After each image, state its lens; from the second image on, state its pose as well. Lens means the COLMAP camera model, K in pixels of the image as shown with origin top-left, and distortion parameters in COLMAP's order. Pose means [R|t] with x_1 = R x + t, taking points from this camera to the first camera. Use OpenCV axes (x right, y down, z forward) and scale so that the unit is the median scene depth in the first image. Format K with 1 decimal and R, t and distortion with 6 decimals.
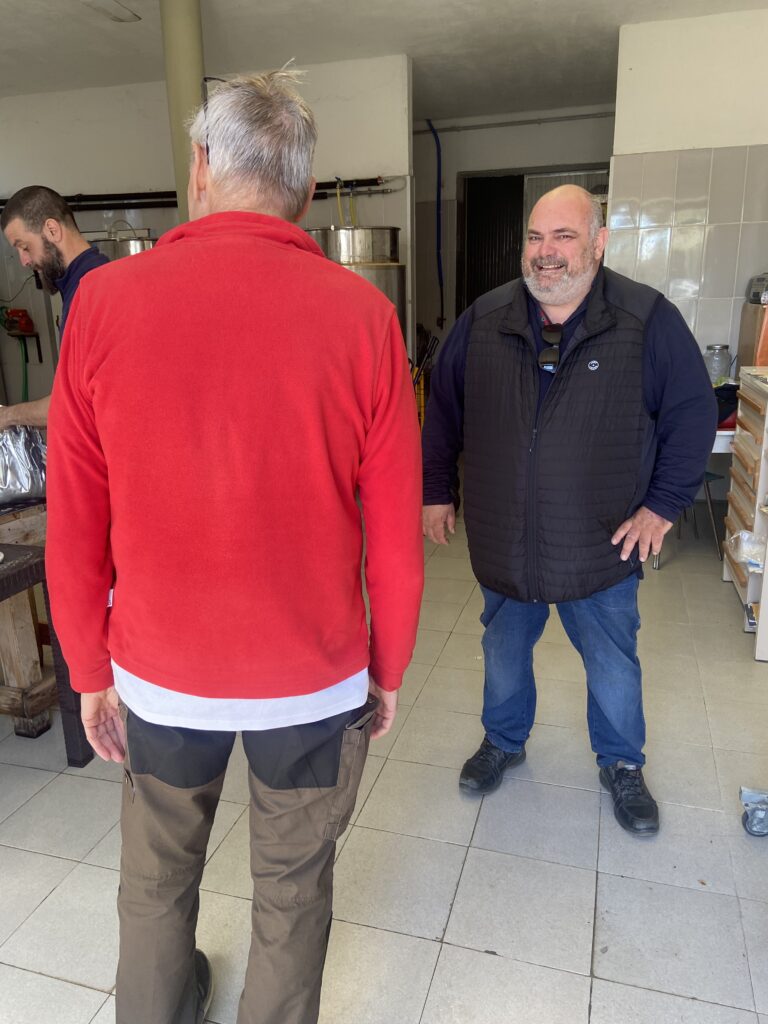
lens RADIAL K [[779.0, 0, 384.0], [0, 779.0, 512.0], [0, 0, 1]] dist [0.073332, -0.130215]
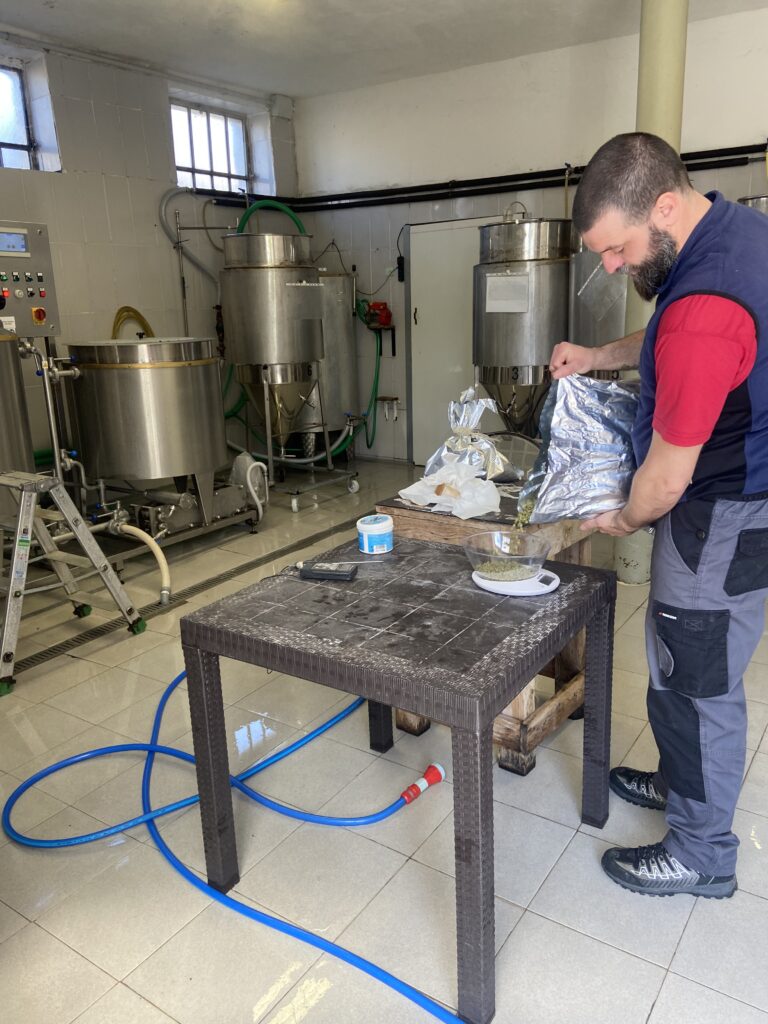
lens RADIAL K [[779.0, 0, 384.0], [0, 779.0, 512.0], [0, 0, 1]] dist [0.073332, -0.130215]
pose [[0.961018, 0.051132, -0.271715, -0.176895], [-0.048284, 0.998686, 0.017162, -0.009382], [0.272236, -0.003374, 0.962225, 0.046611]]
